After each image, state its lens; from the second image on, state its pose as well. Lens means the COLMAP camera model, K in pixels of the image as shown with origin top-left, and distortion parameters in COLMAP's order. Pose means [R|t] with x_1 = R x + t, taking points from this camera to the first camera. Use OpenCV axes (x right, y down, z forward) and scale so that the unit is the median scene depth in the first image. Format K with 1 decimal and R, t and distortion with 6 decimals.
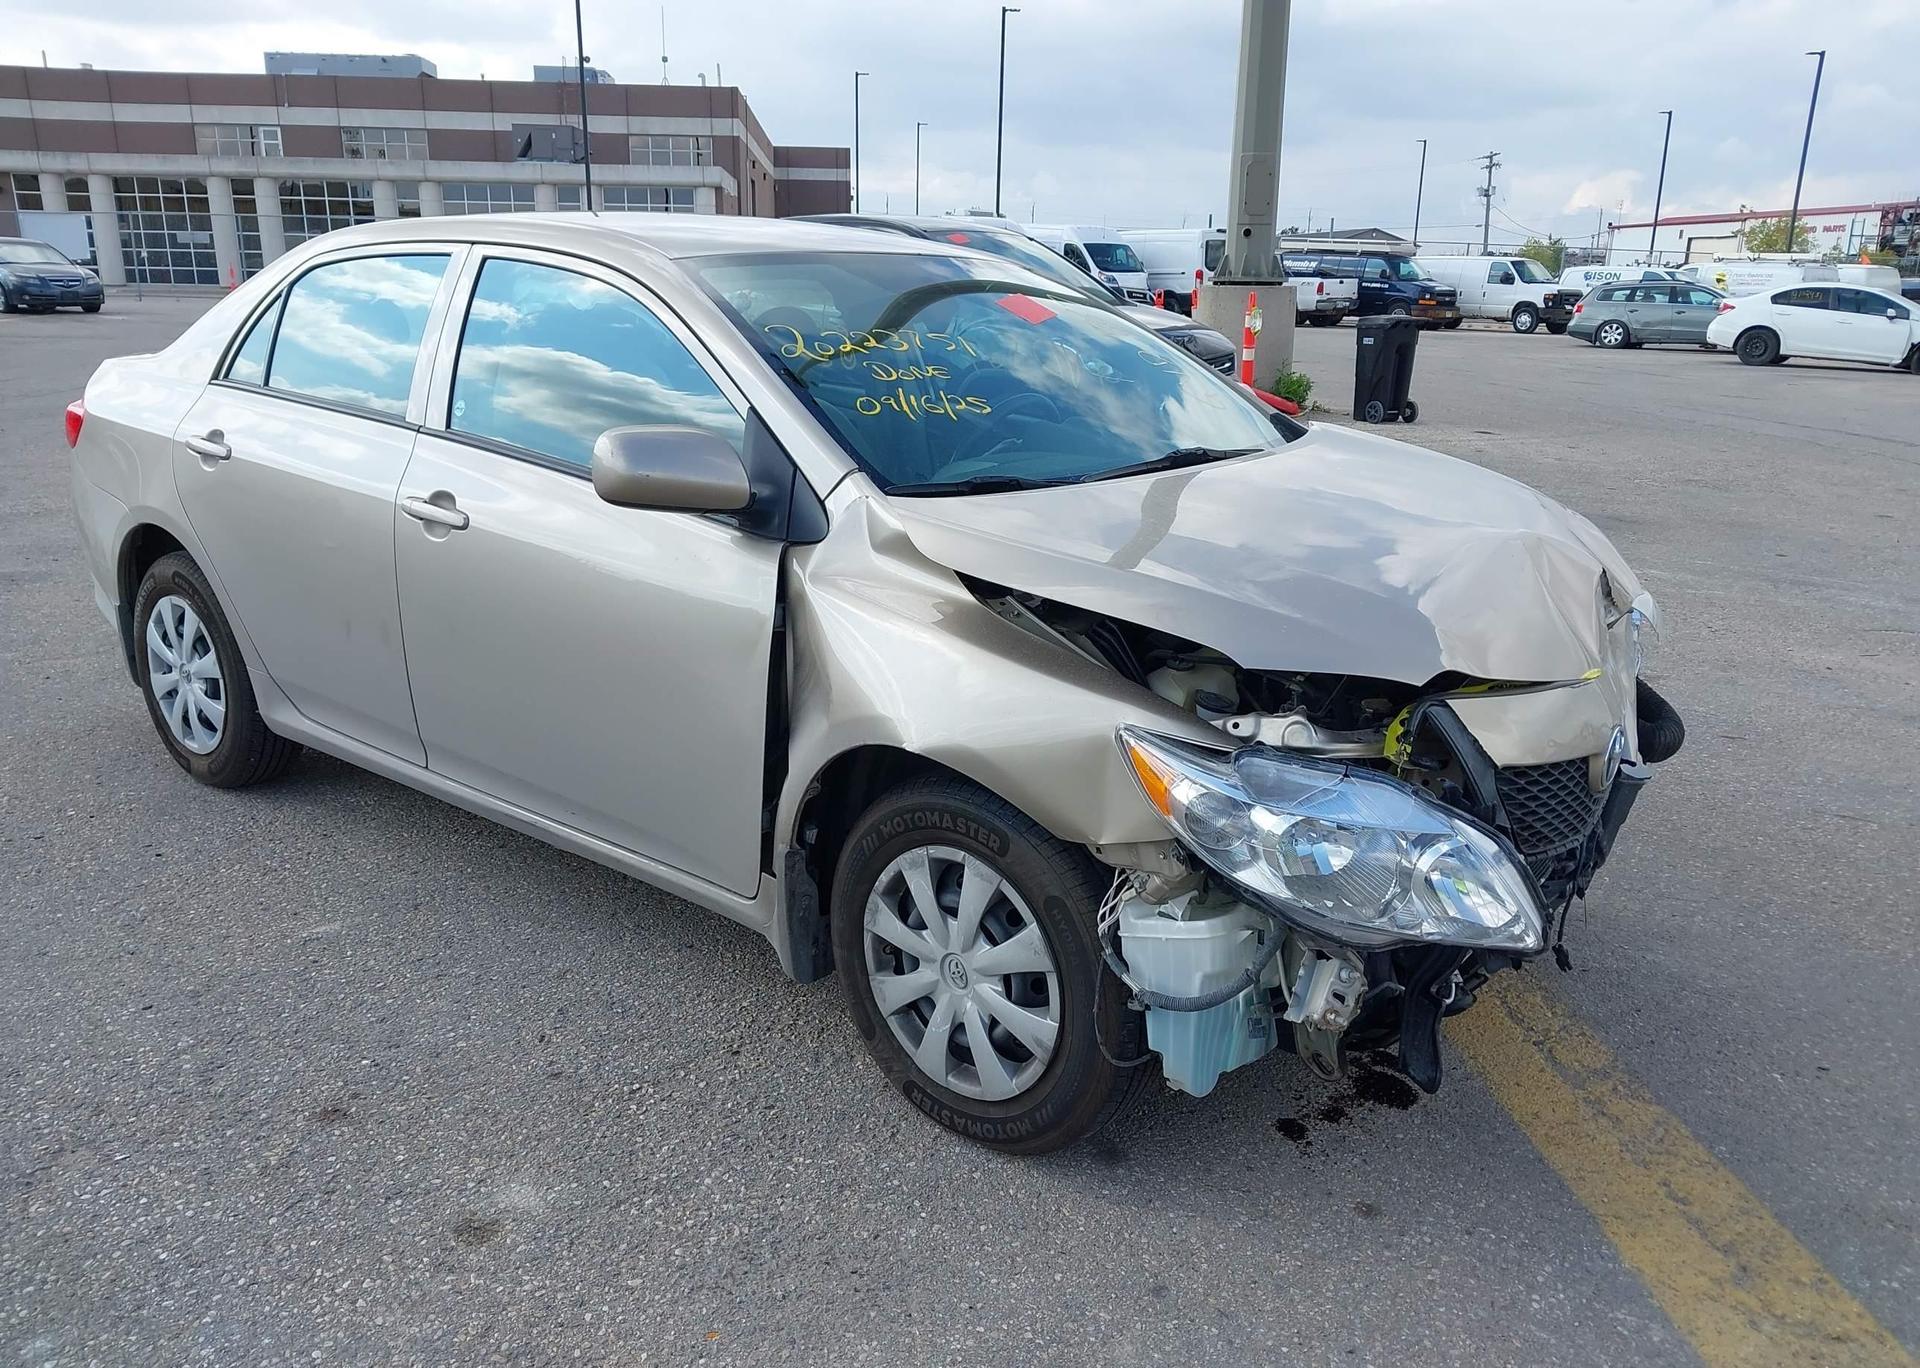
lens RADIAL K [[1467.3, 0, 917.3], [0, 1467.3, 742.6], [0, 0, 1]] dist [-0.008659, 0.011261]
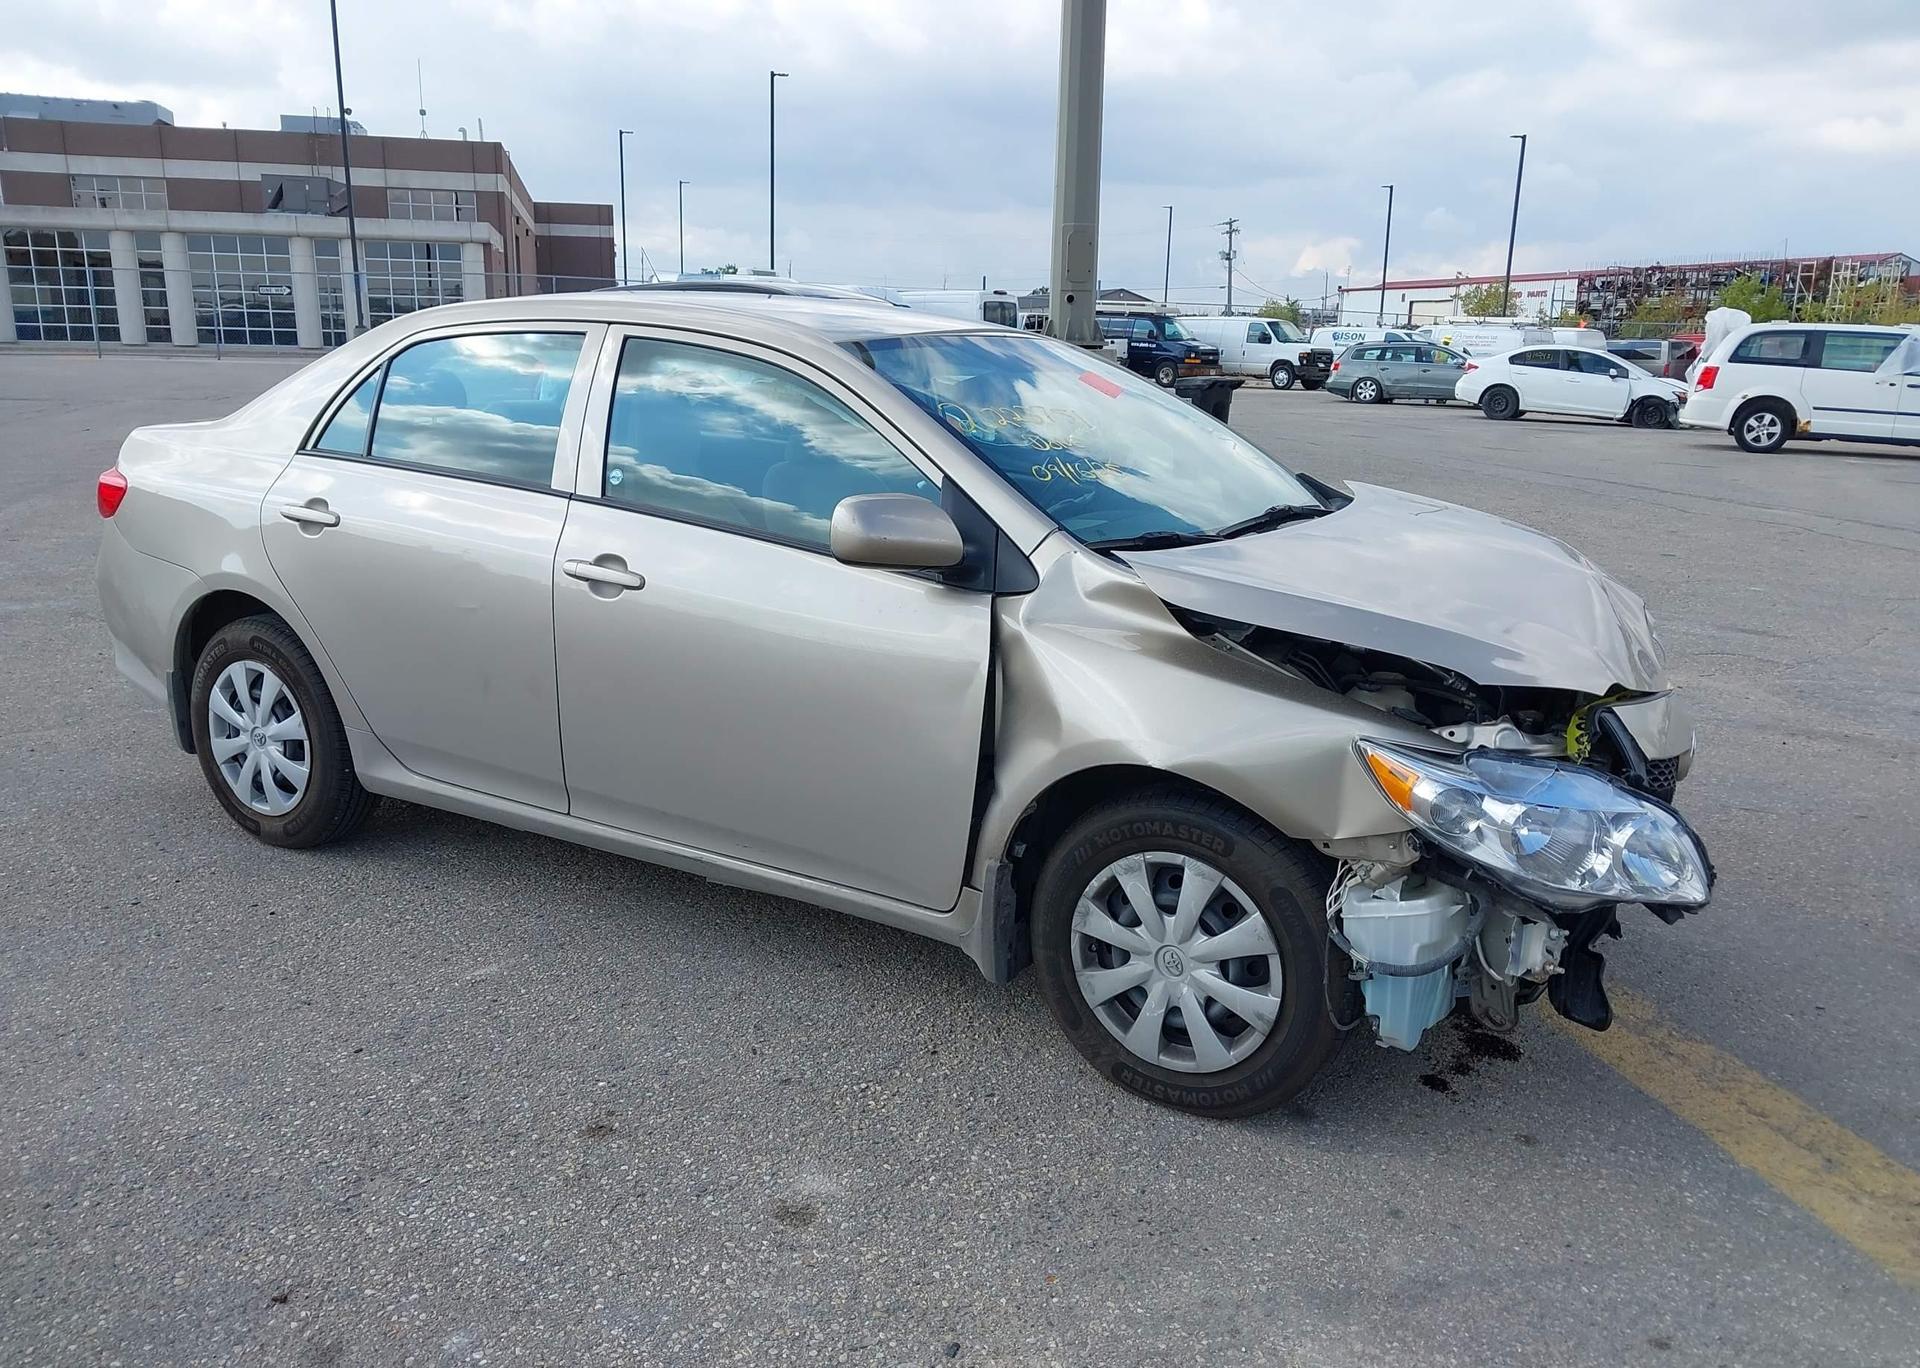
lens RADIAL K [[1467.3, 0, 917.3], [0, 1467.3, 742.6], [0, 0, 1]] dist [-0.008659, 0.011261]
pose [[0.988853, -0.035208, 0.144672, -0.307085], [0.040344, 0.998650, -0.032721, 0.013593], [-0.143325, 0.038193, 0.988938, -0.106863]]
